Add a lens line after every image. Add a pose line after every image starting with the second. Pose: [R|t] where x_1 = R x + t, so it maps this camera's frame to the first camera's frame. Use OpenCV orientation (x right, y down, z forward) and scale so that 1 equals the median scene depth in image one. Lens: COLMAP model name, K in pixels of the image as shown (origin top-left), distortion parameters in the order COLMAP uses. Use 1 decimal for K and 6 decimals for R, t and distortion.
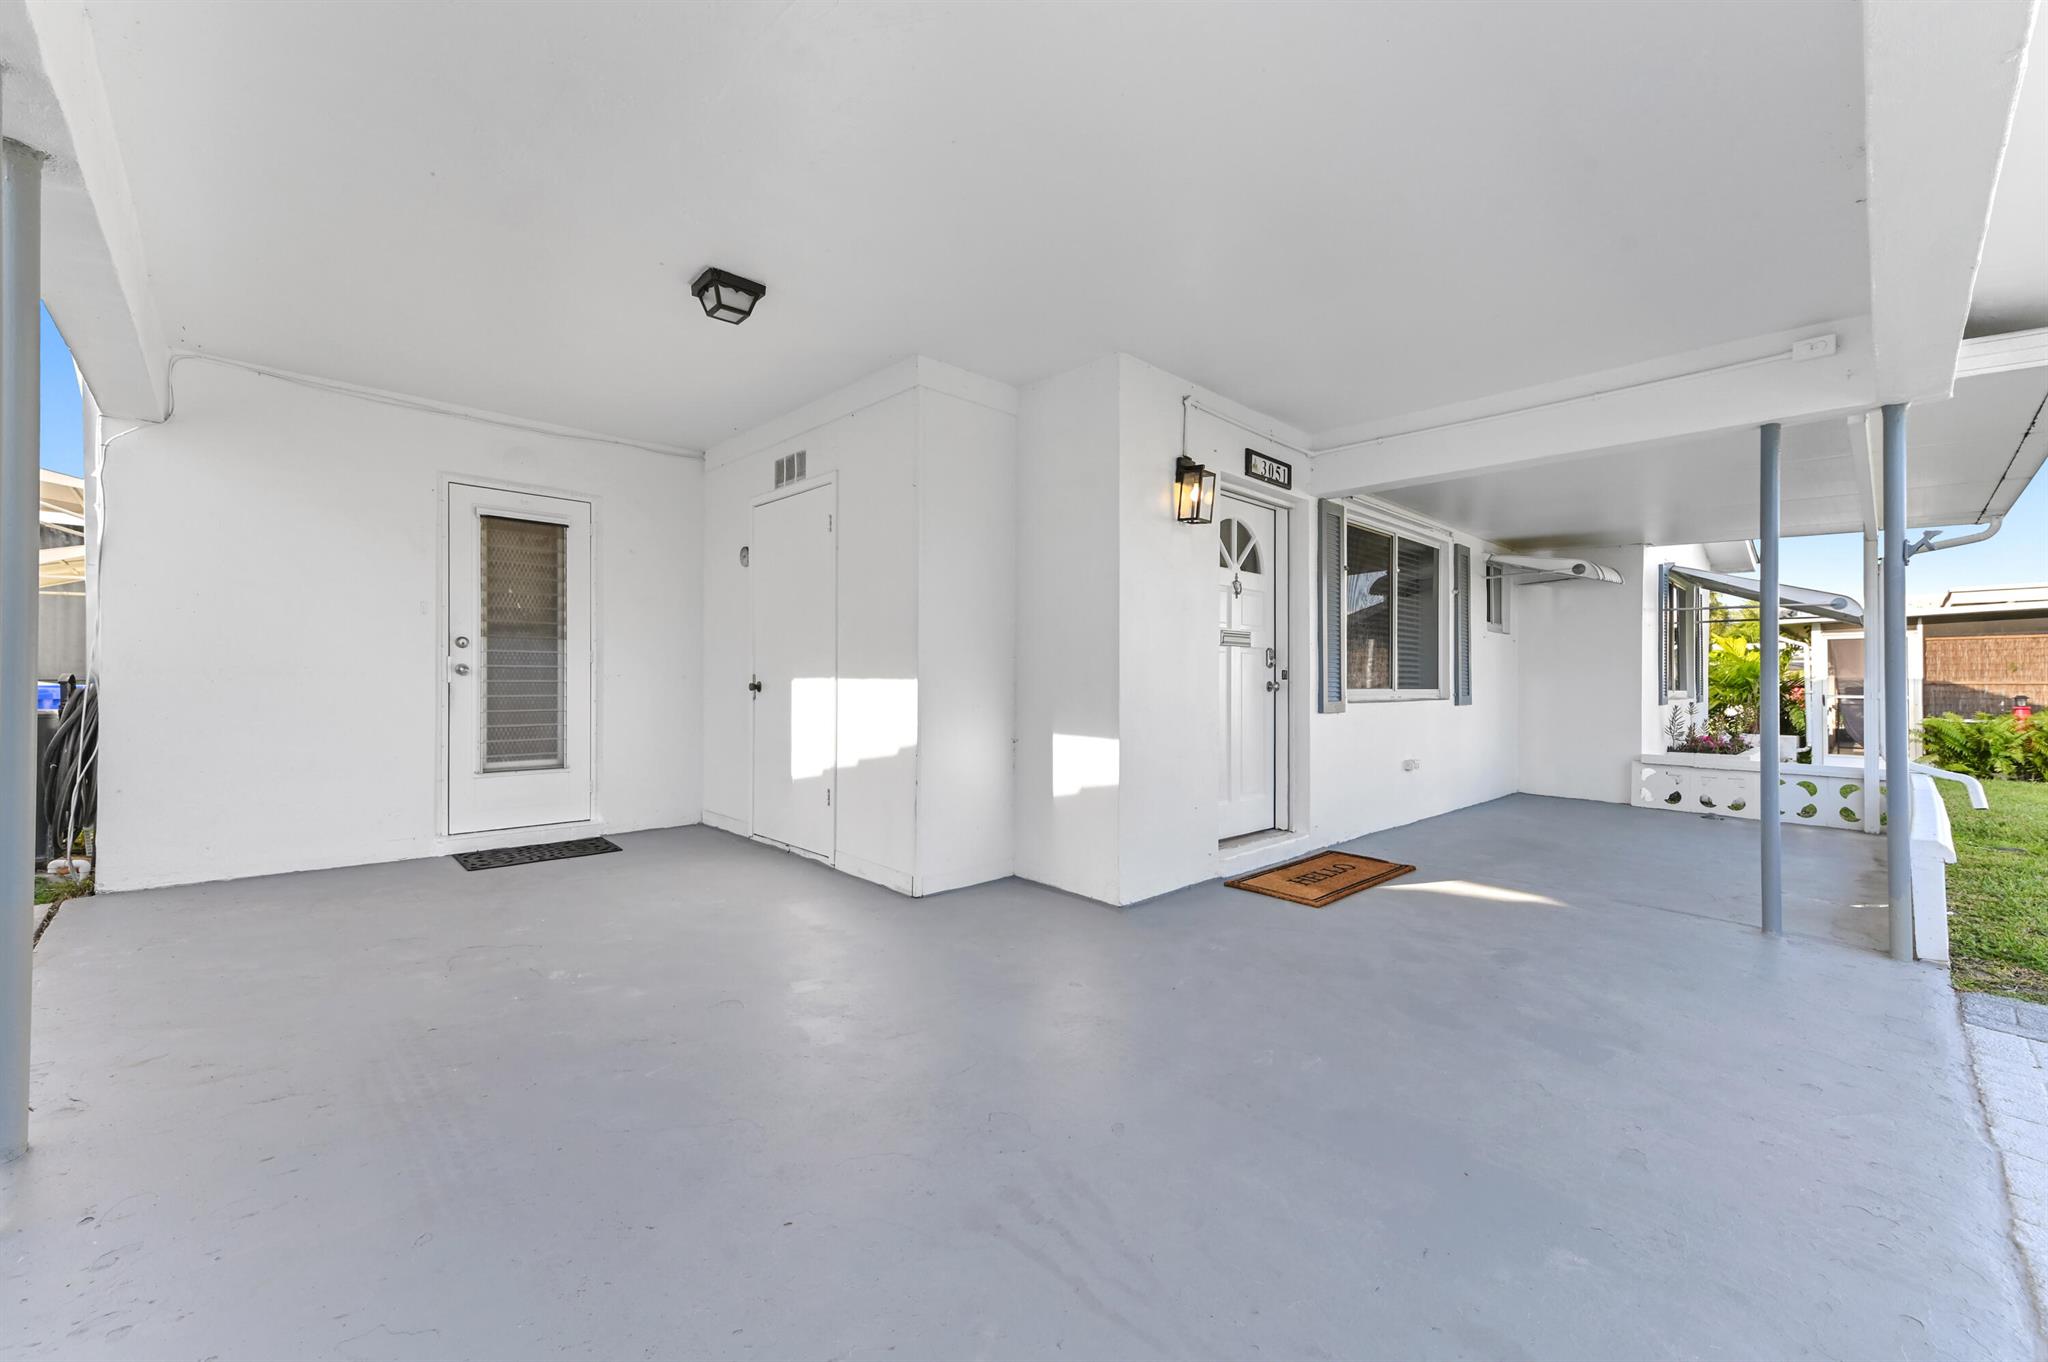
lens RADIAL K [[831.7, 0, 1022.1], [0, 831.7, 682.1], [0, 0, 1]] dist [0.029486, 0.000196]
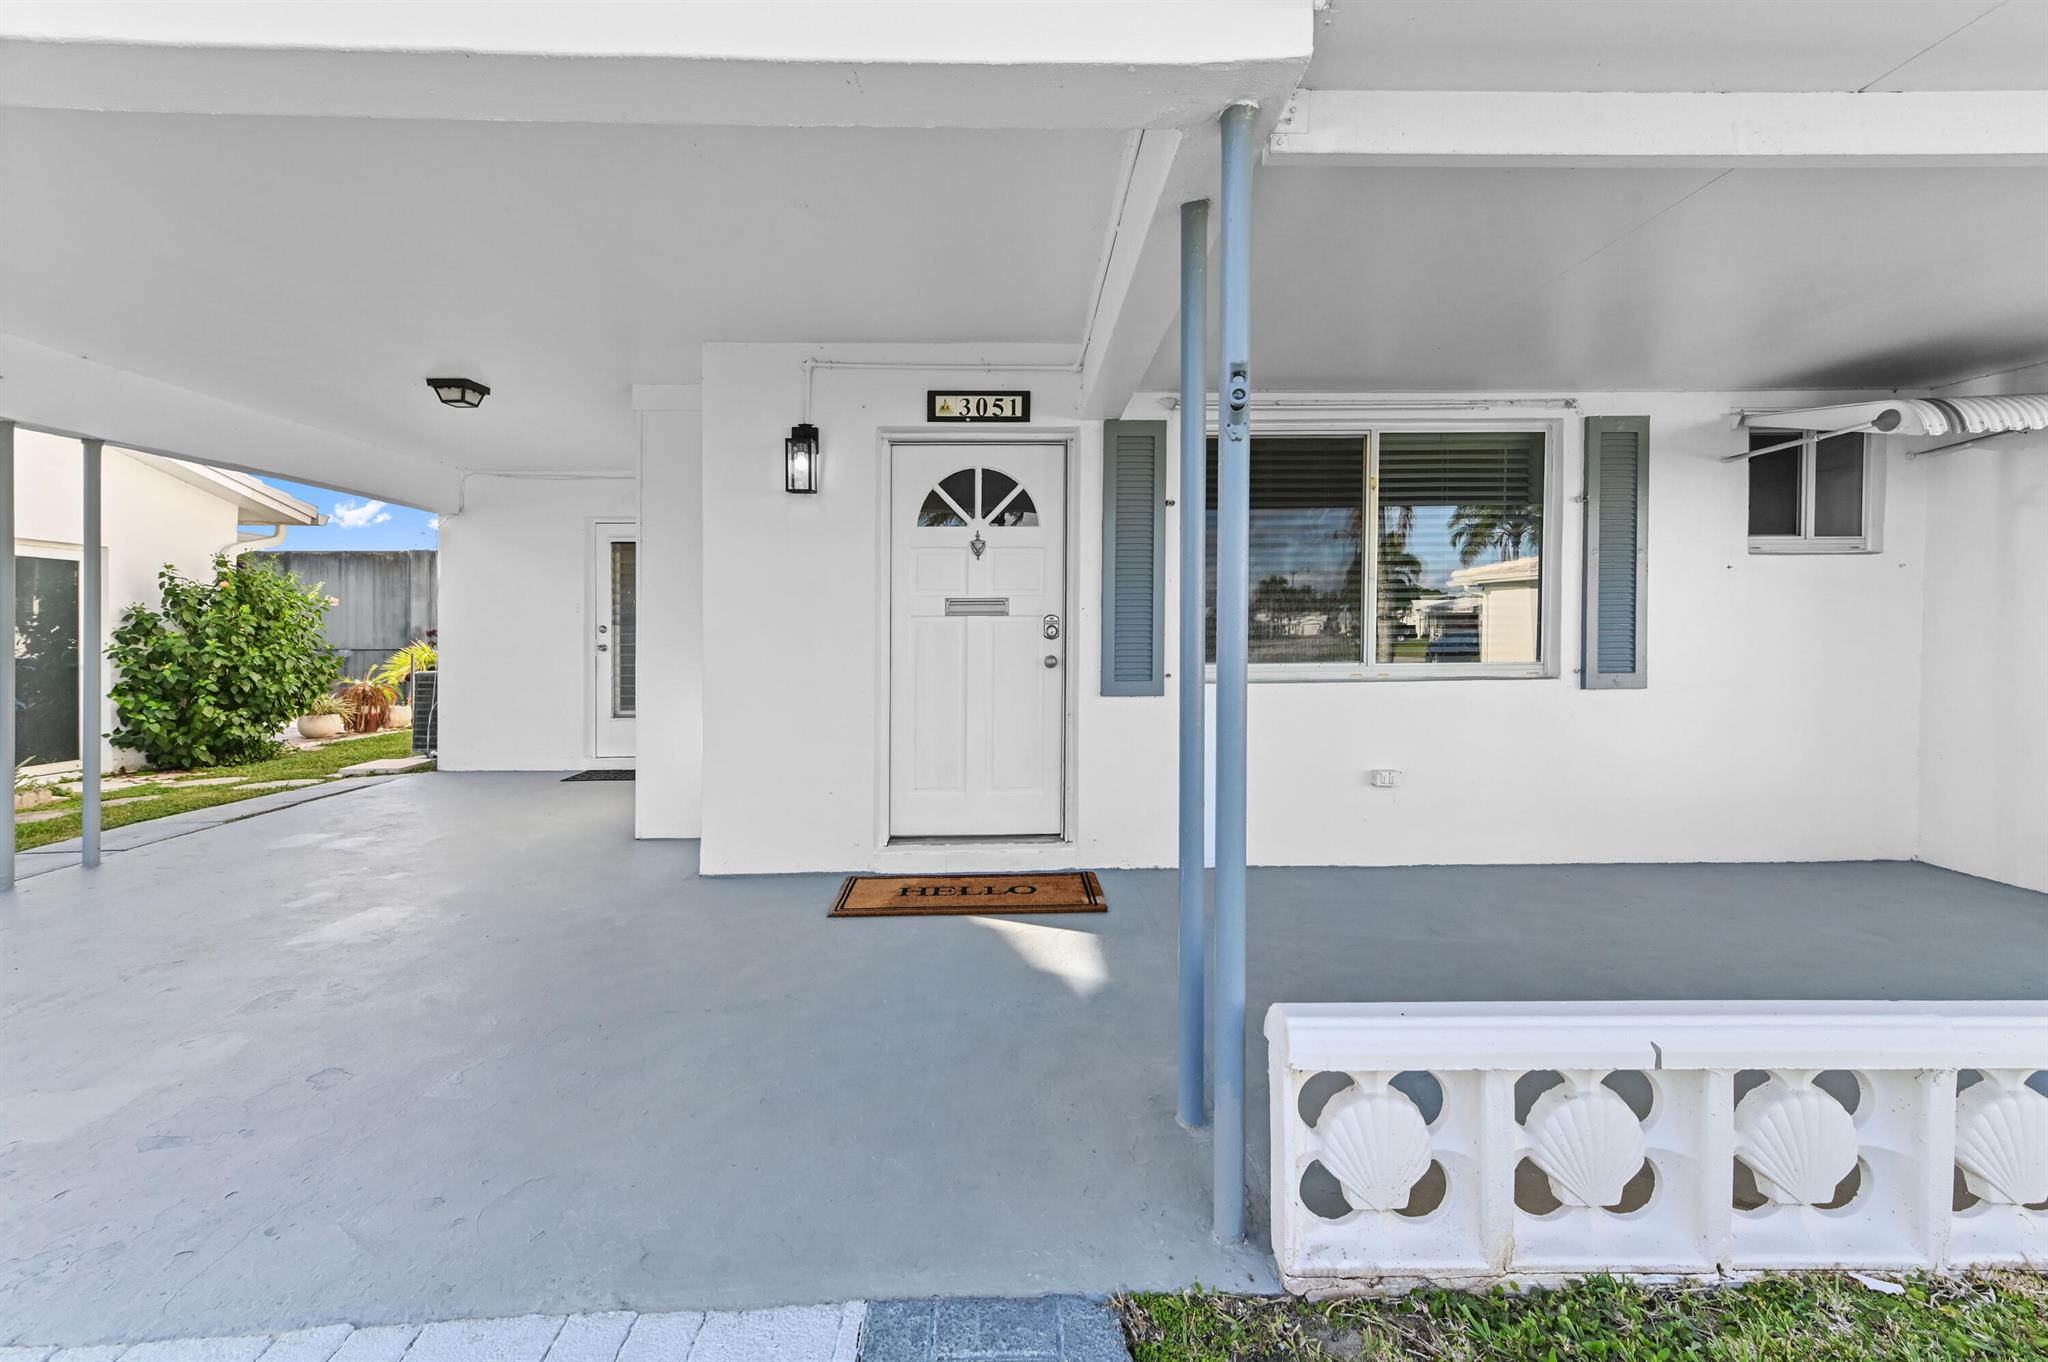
lens RADIAL K [[831.7, 0, 996.3], [0, 831.7, 641.1], [0, 0, 1]] dist [0.029486, 0.000196]
pose [[0.736208, -0.010504, -0.676674, 0.852106], [0.012528, 0.999920, -0.001891, -0.014900], [0.676639, -0.007085, 0.736280, 0.379238]]
